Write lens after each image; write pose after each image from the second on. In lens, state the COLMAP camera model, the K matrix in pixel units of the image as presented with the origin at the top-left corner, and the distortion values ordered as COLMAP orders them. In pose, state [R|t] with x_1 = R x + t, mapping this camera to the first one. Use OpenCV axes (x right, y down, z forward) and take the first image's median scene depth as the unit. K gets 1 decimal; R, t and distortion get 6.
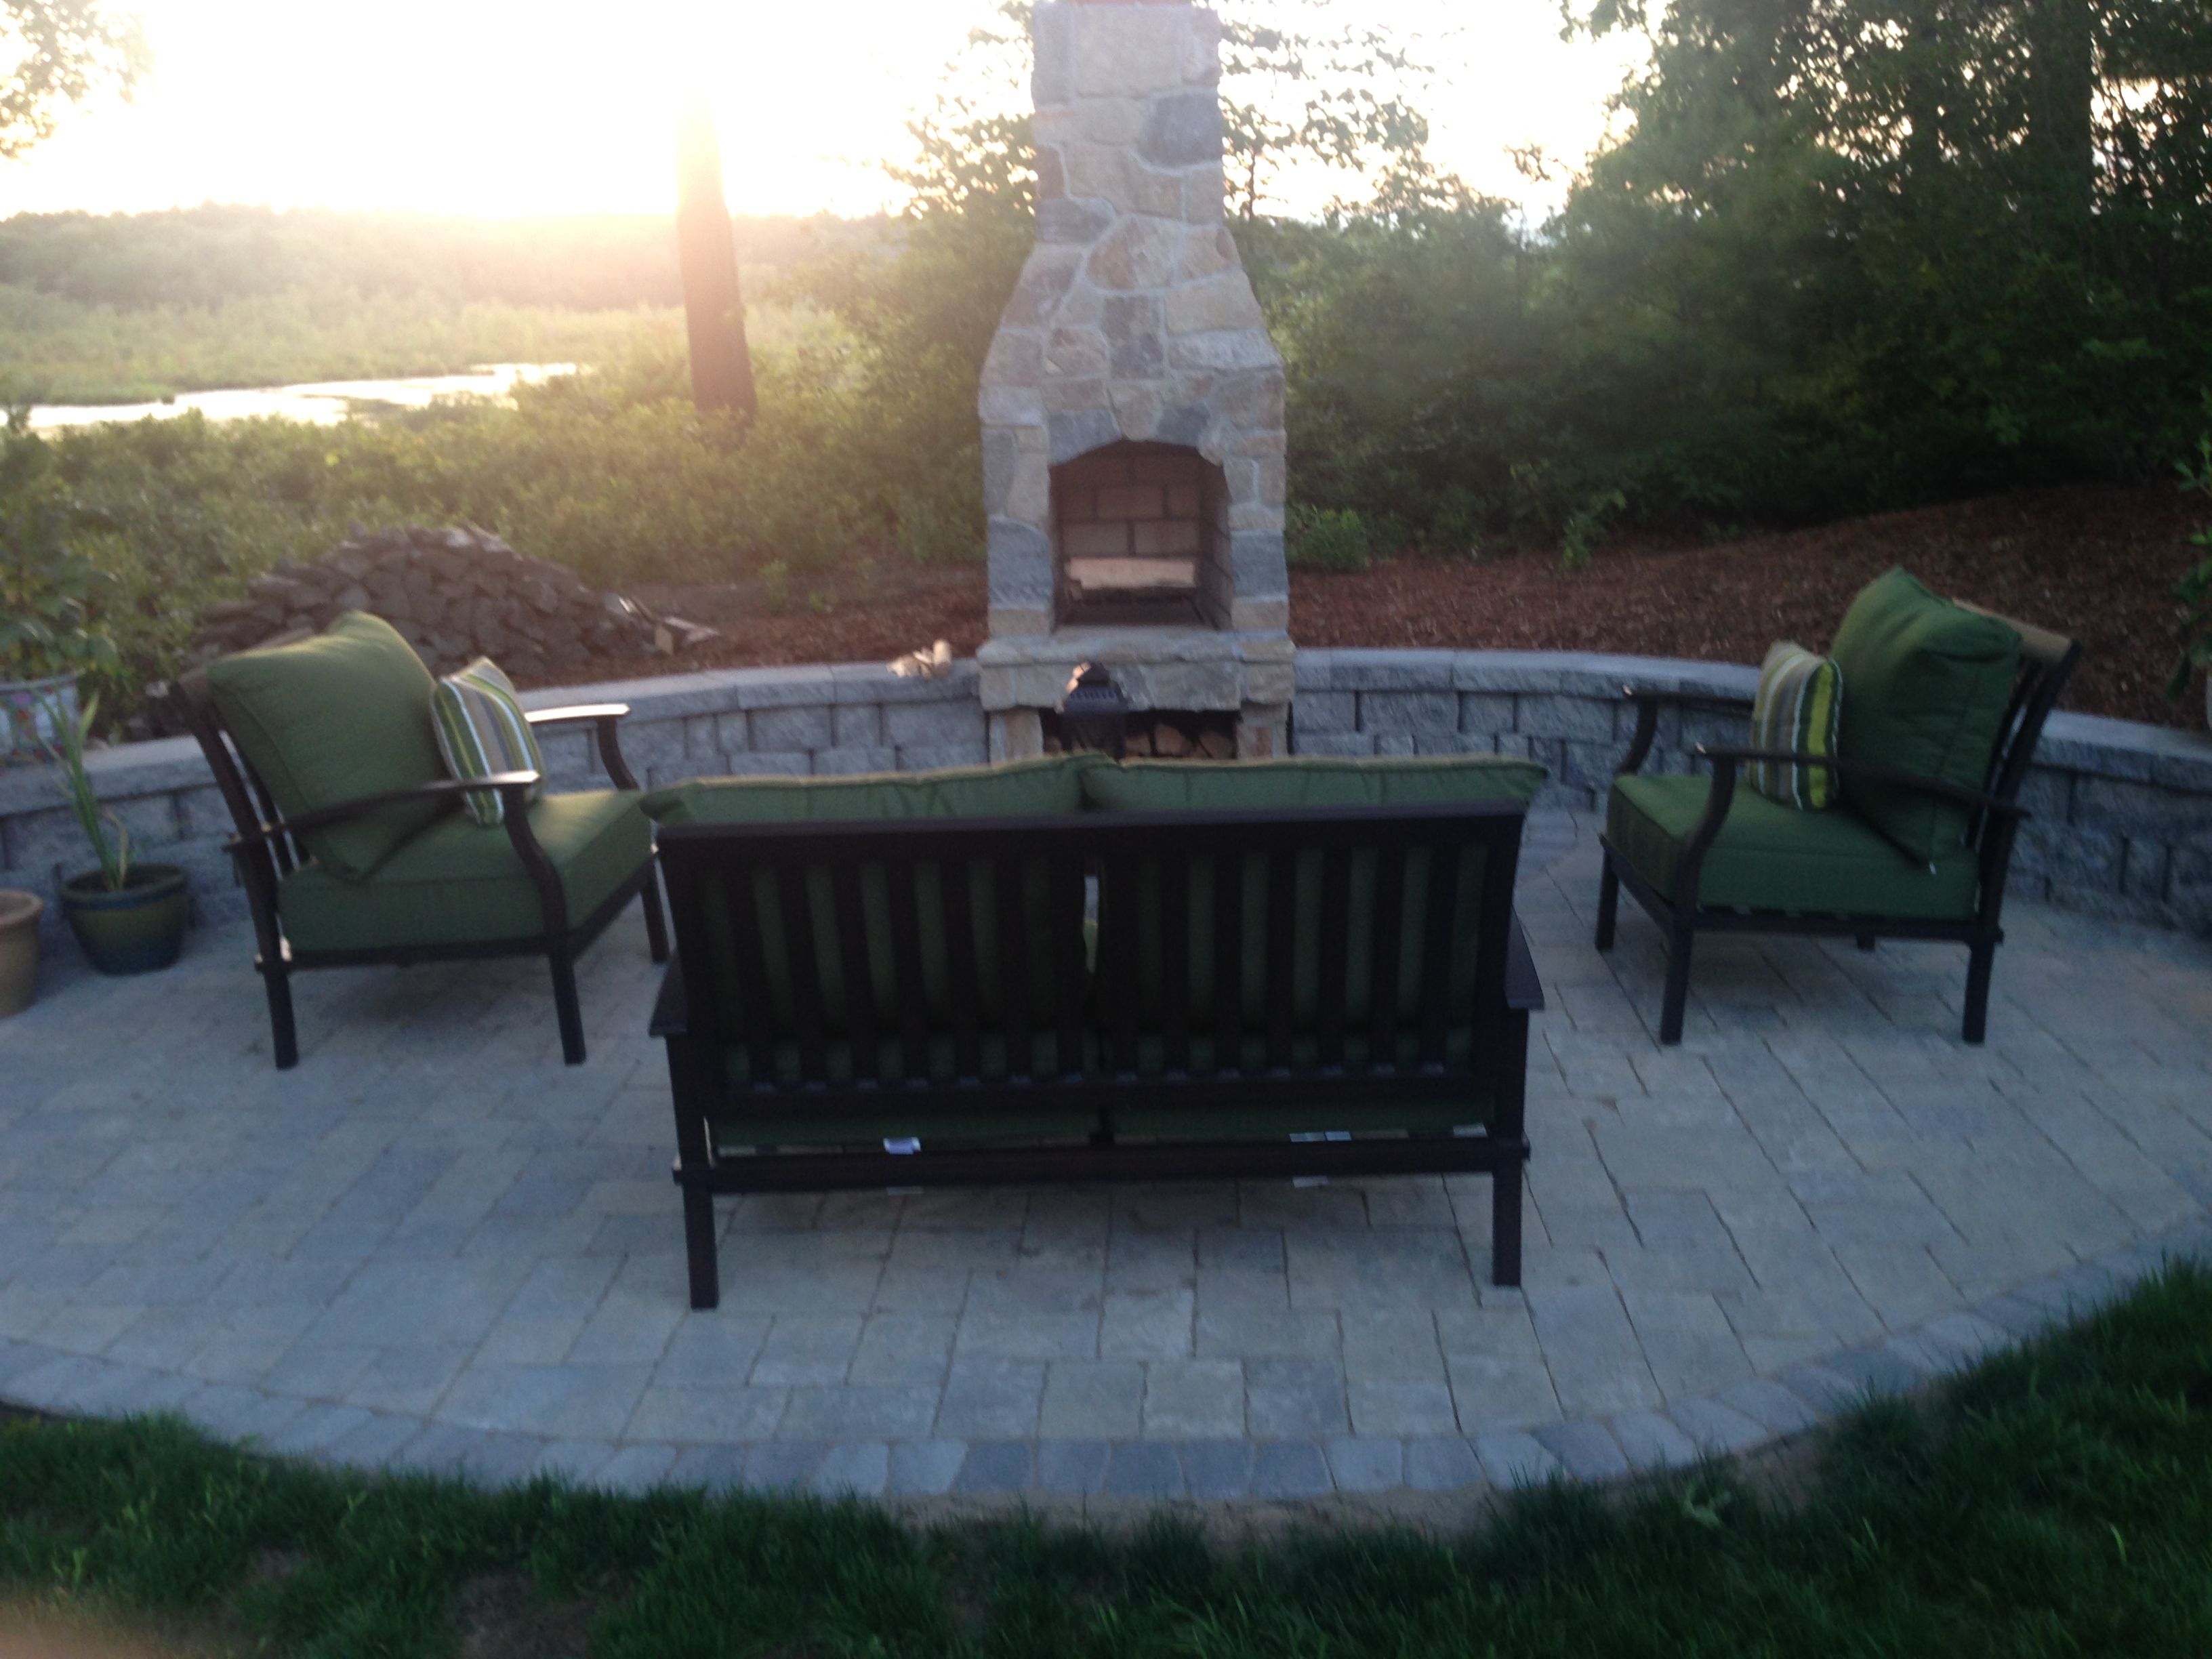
lens RADIAL K [[2128.9, 0, 1106.0], [0, 2128.9, 829.5], [0, 0, 1]] dist [0.071626, -0.002571]
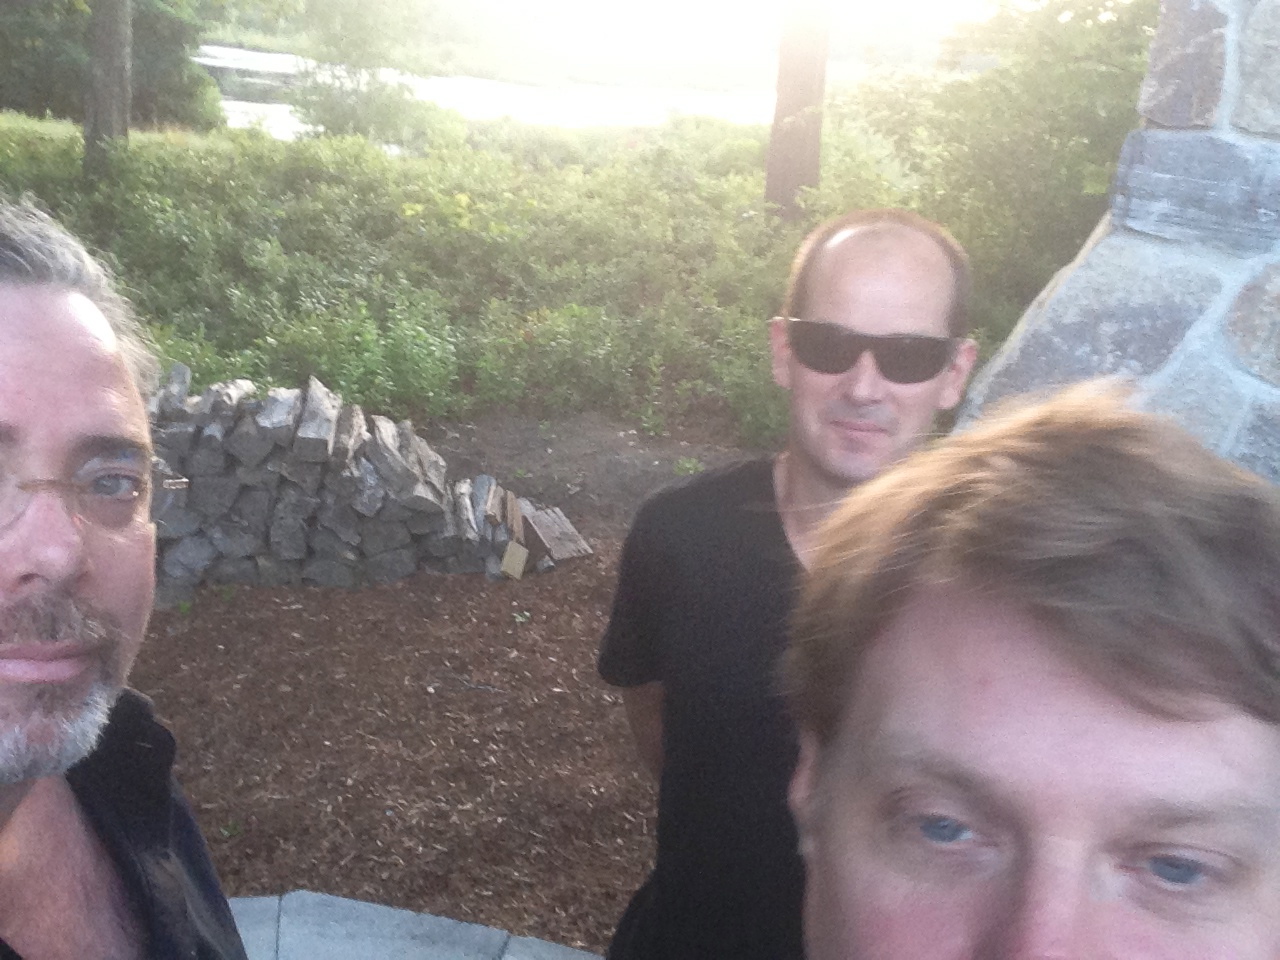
lens RADIAL K [[1271.1, 0, 660.3], [0, 1271.1, 500.0], [0, 0, 1]] dist [0.006684, -0.007637]
pose [[0.931537, 0.227618, -0.283600, -0.024977], [-0.201872, 0.972359, 0.117331, -0.184565], [0.302468, -0.052047, 0.951737, 0.579997]]
